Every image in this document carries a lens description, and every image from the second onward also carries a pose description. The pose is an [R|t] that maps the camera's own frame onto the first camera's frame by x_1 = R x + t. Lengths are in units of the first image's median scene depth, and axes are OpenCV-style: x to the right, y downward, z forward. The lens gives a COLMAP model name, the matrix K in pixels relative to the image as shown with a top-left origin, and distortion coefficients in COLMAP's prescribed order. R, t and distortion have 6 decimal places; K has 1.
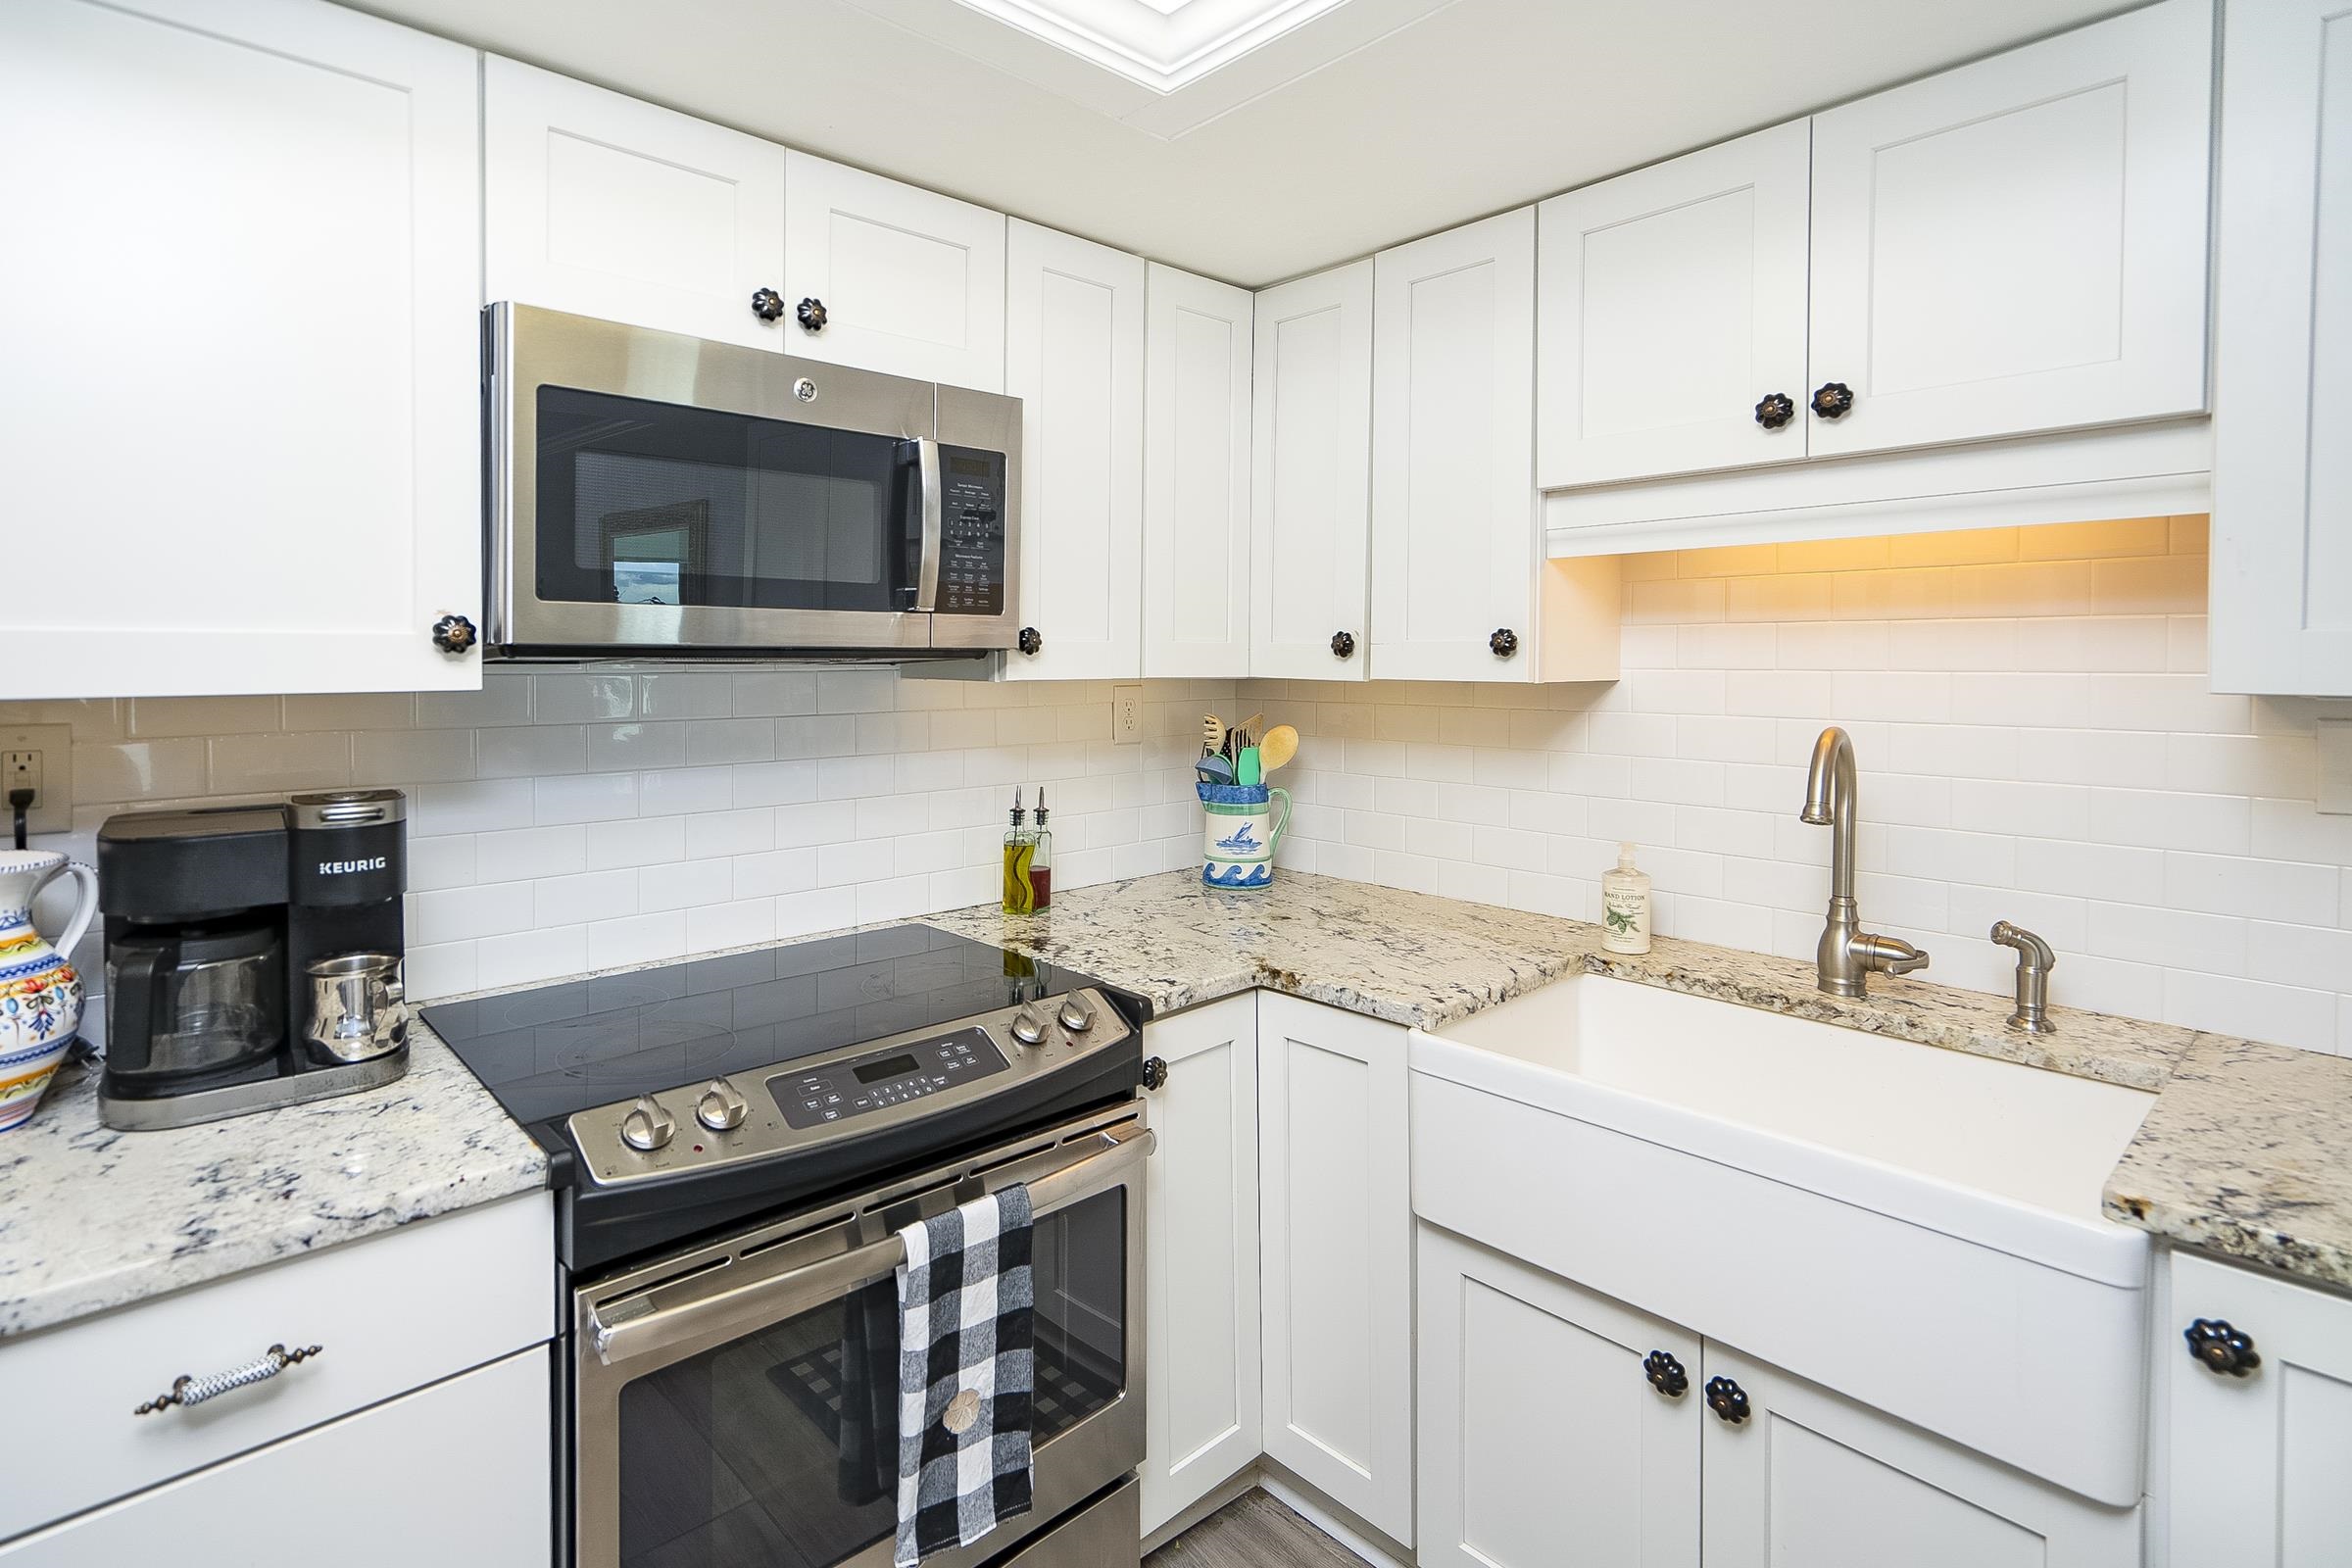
lens RADIAL K [[1184.4, 0, 1127.7], [0, 1184.4, 673.1], [0, 0, 1]] dist [0.000639, 0.000967]
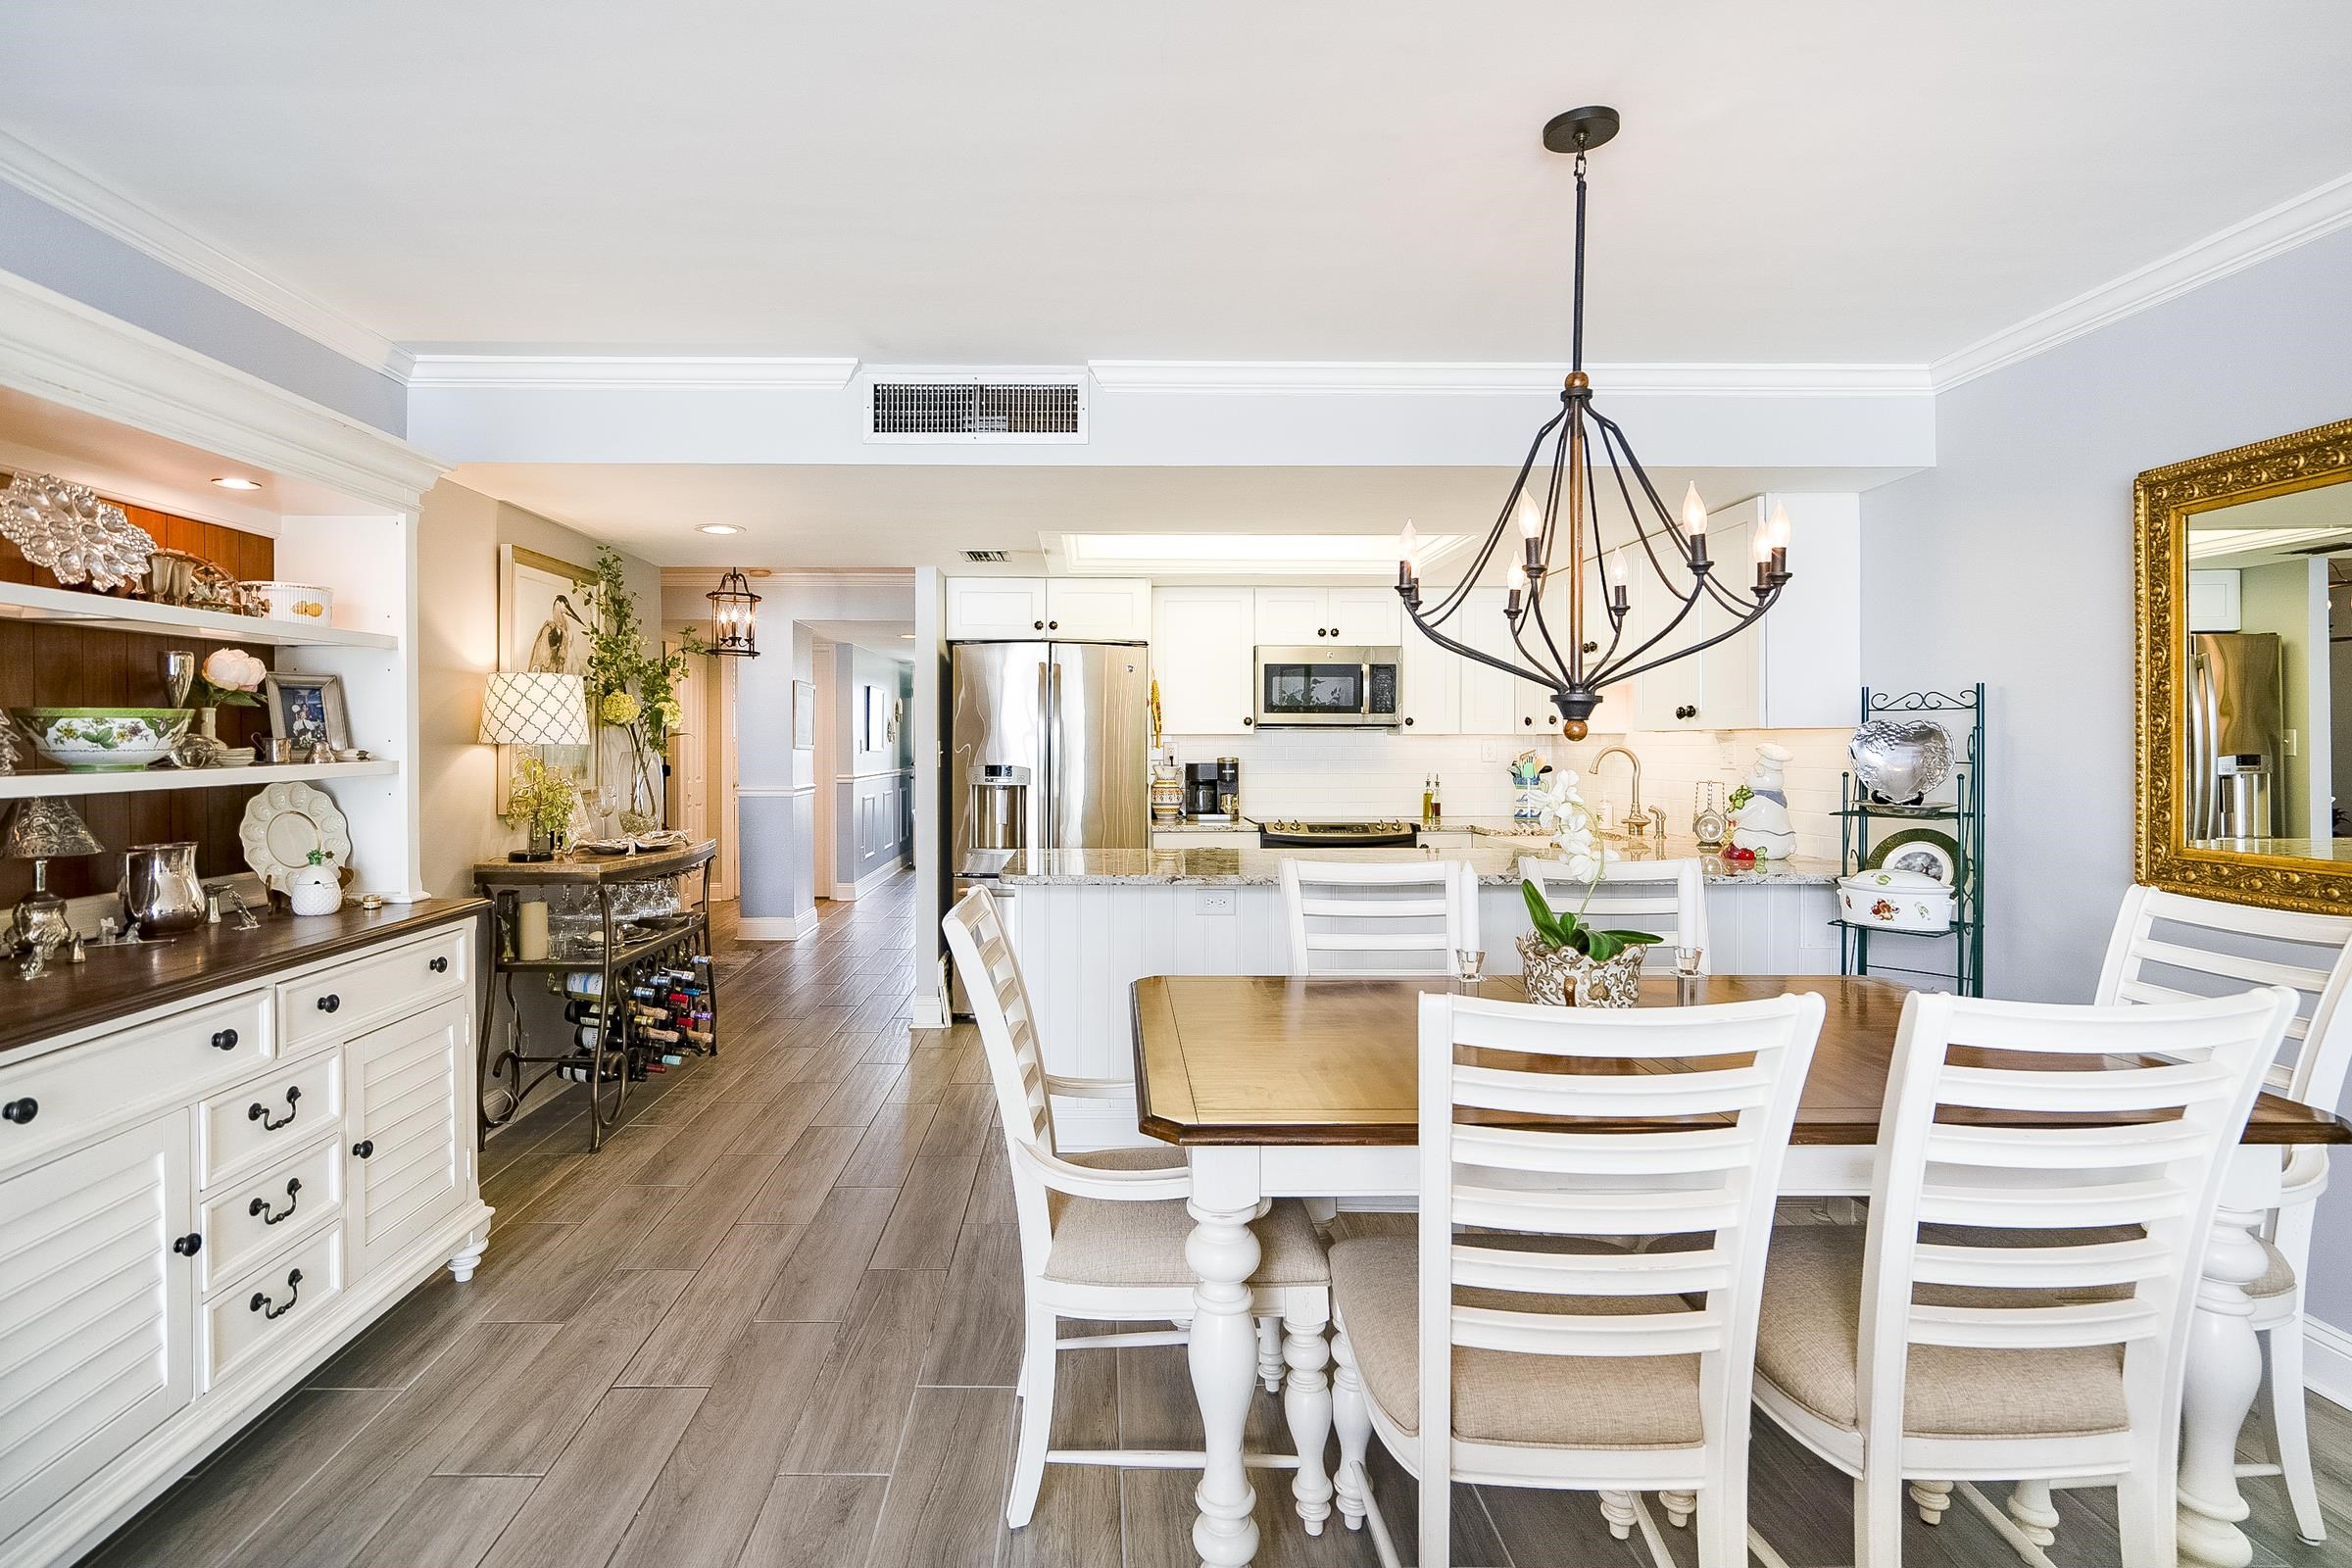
lens RADIAL K [[1066.3, 0, 1182.8], [0, 1066.3, 767.7], [0, 0, 1]] dist [-0.001187, 0.000256]
pose [[0.791463, 0.007929, -0.611166, 1.370664], [-0.005580, 0.999968, 0.005747, 0.097466], [0.611192, -0.001139, 0.791482, -1.882301]]
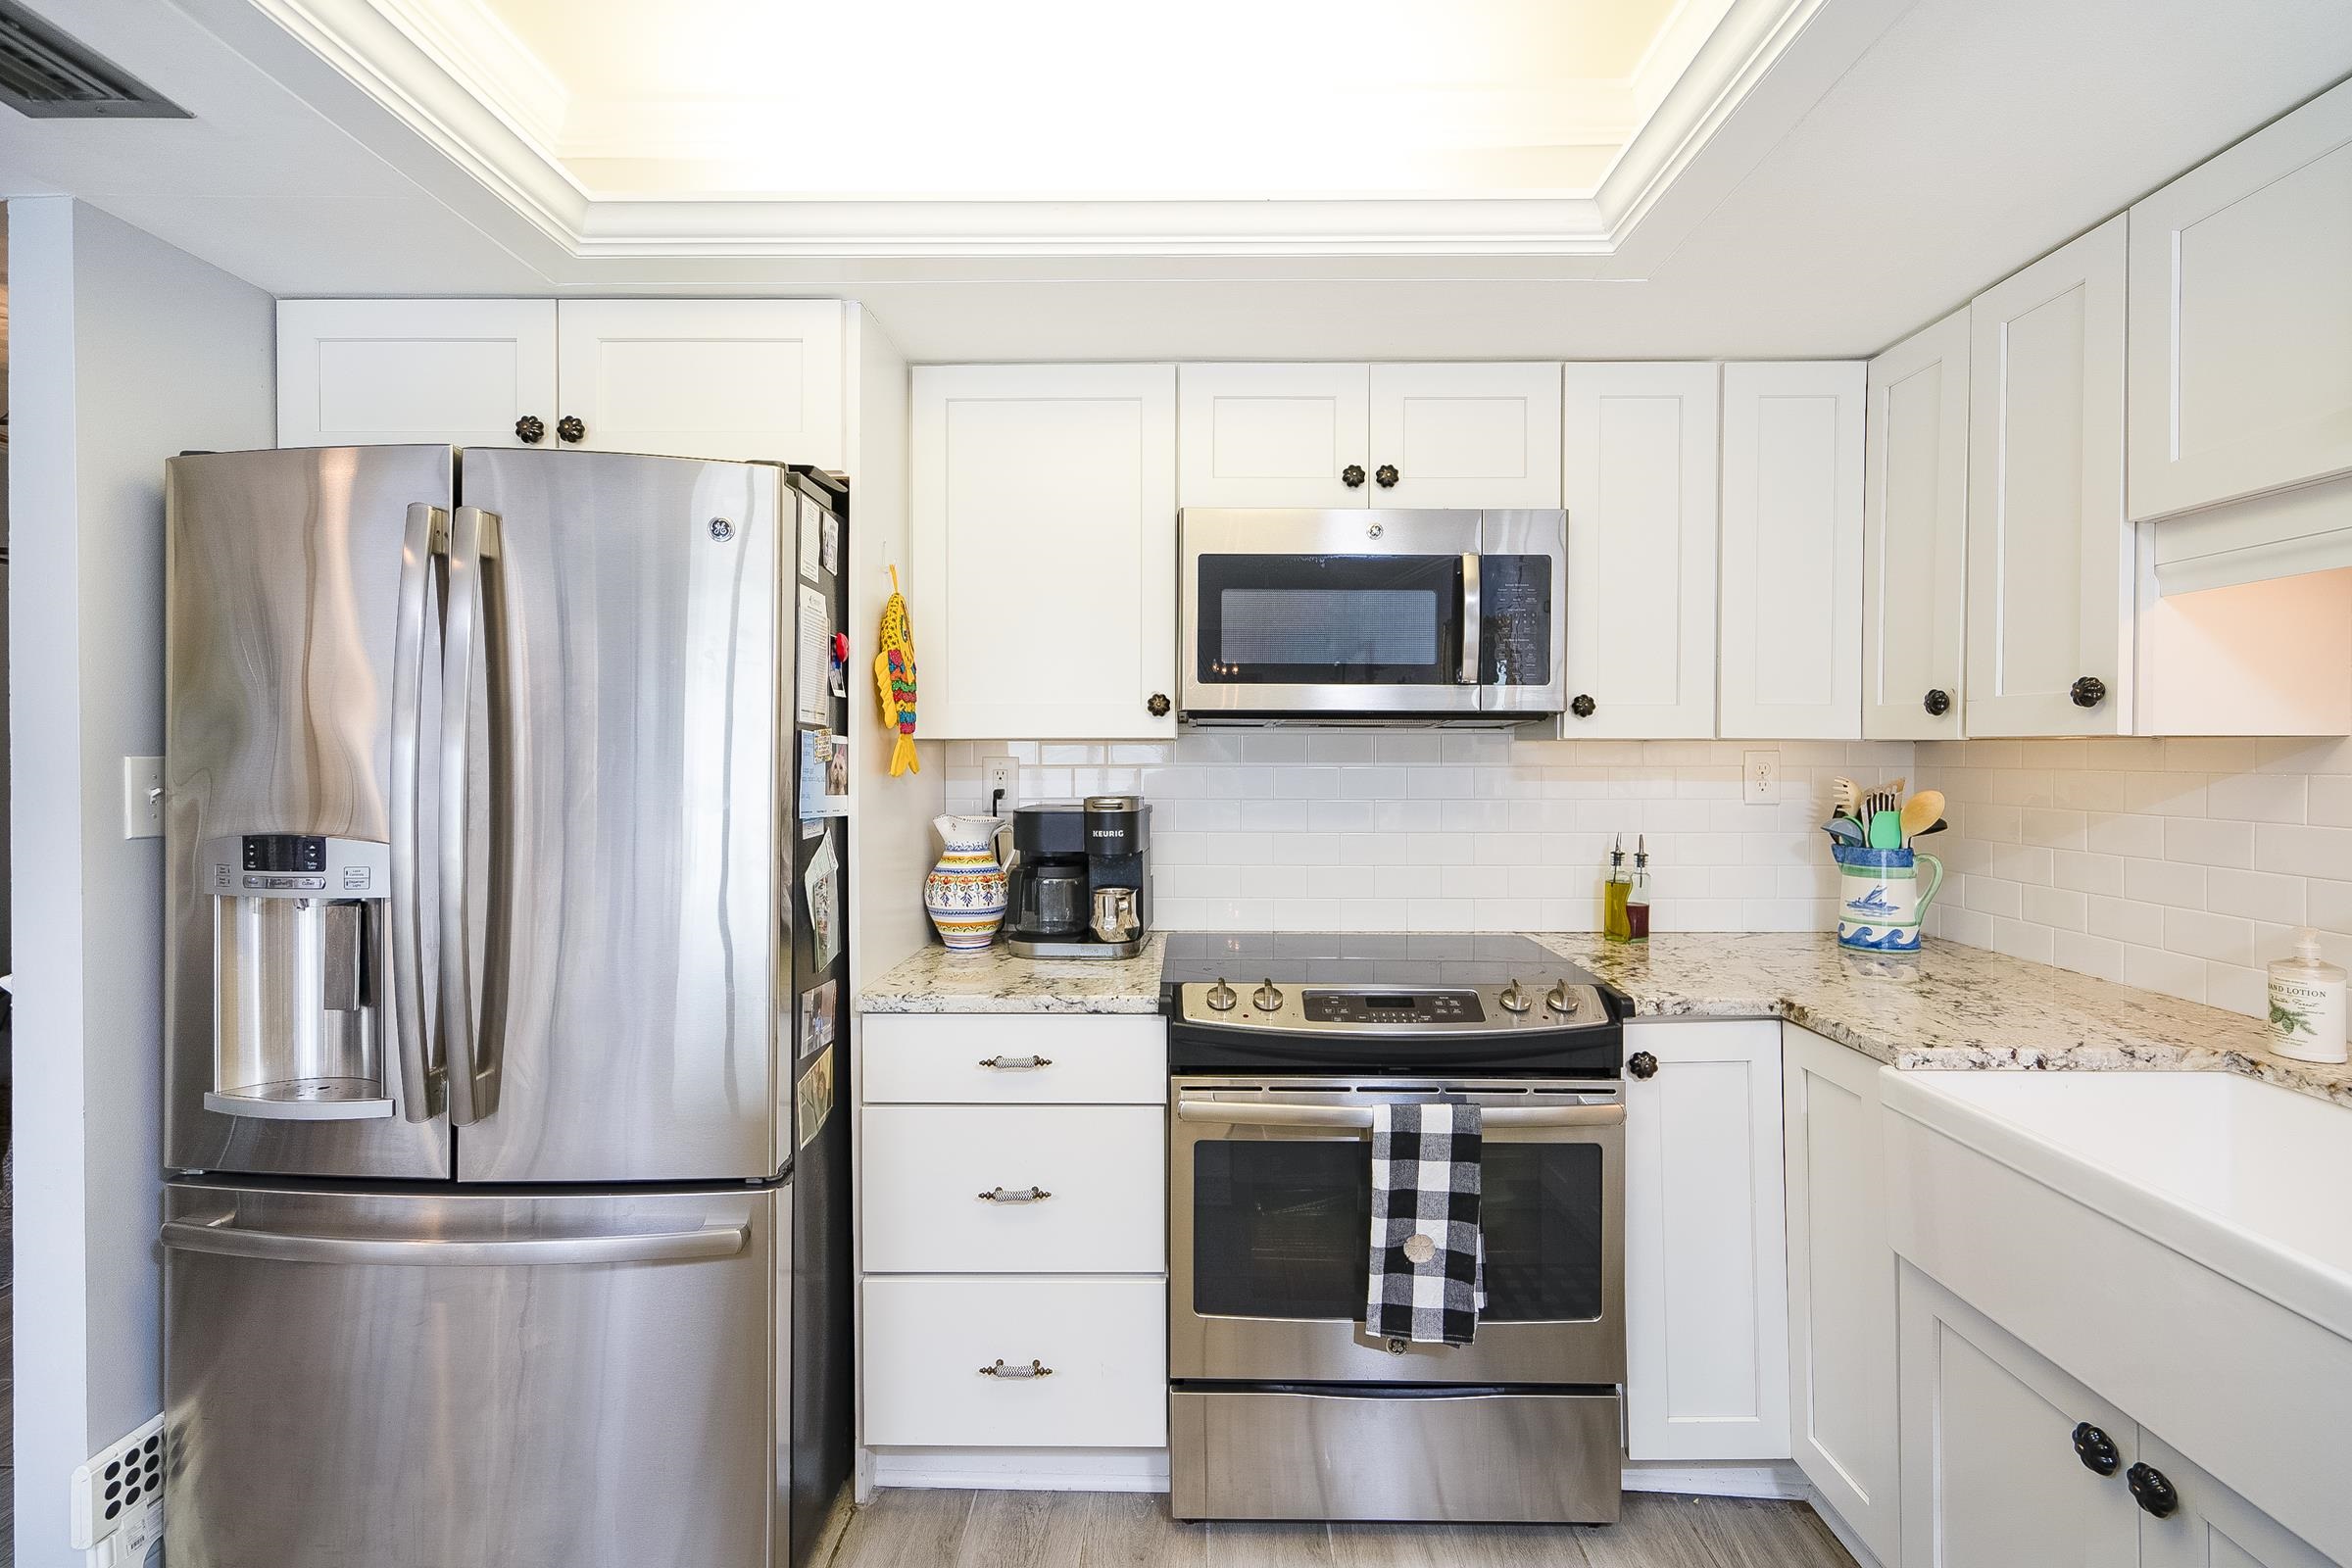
lens RADIAL K [[1066.3, 0, 1173.7], [0, 1066.3, 760.4], [0, 0, 1]] dist [-0.001187, 0.000256]
pose [[0.740335, 0.005898, -0.672213, 0.400469], [-0.009656, 0.999952, -0.001861, 0.041295], [0.672169, 0.007869, 0.740356, -0.109131]]
